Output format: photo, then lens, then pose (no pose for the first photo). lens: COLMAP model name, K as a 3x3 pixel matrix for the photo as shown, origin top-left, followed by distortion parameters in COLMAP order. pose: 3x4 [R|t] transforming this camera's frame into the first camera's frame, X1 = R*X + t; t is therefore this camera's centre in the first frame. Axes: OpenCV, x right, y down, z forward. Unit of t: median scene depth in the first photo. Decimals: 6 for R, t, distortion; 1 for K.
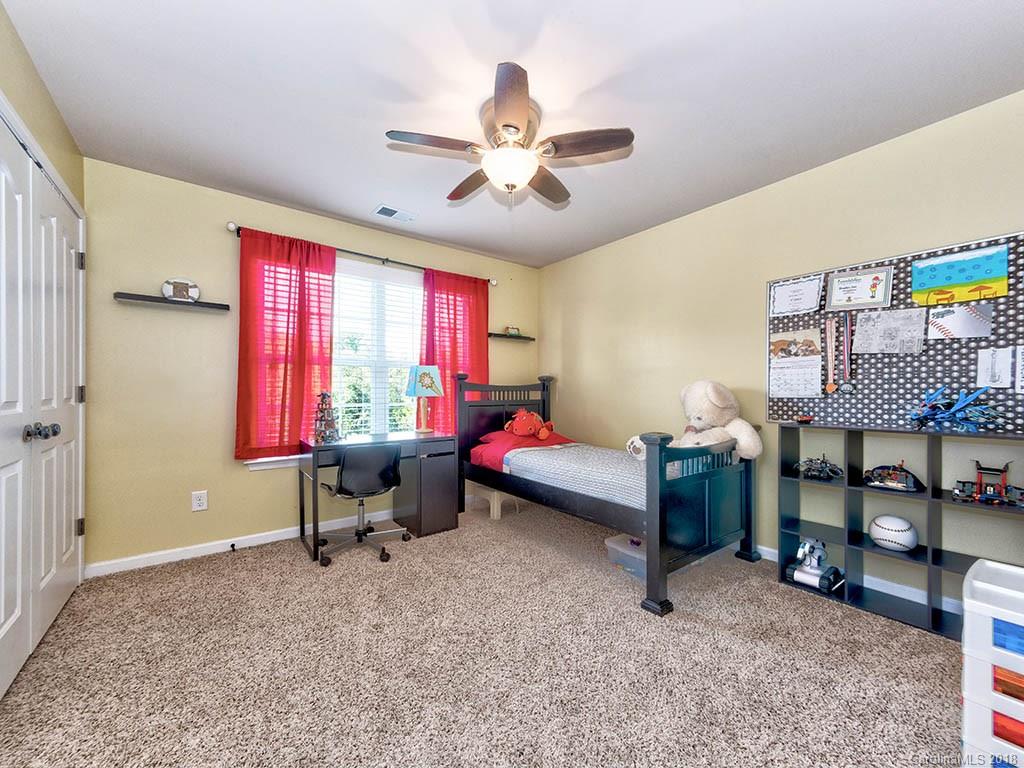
lens RADIAL K [[401.3, 0, 514.9], [0, 401.3, 388.0], [0, 0, 1]] dist [0.004613, -0.000051]
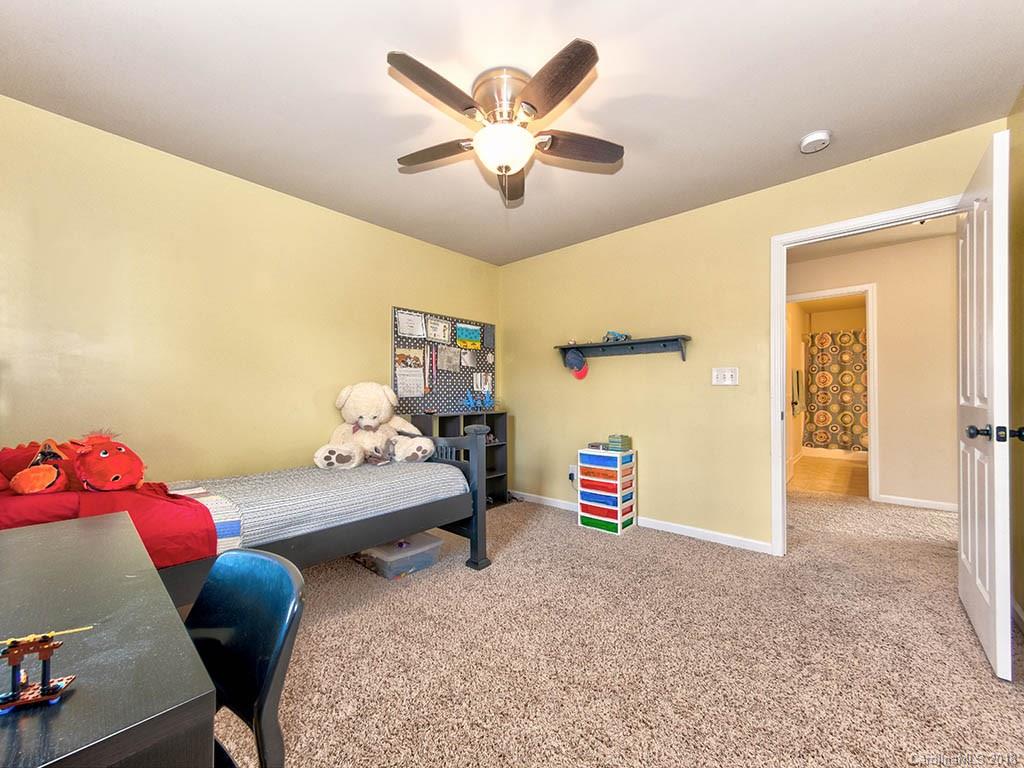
lens RADIAL K [[401.3, 0, 515.8], [0, 401.3, 391.4], [0, 0, 1]] dist [0.004613, -0.000051]
pose [[-0.188503, 0.003528, 0.982066, -0.803788], [-0.008222, 0.999953, -0.005171, 0.009438], [-0.982038, -0.009050, -0.188465, 0.997713]]
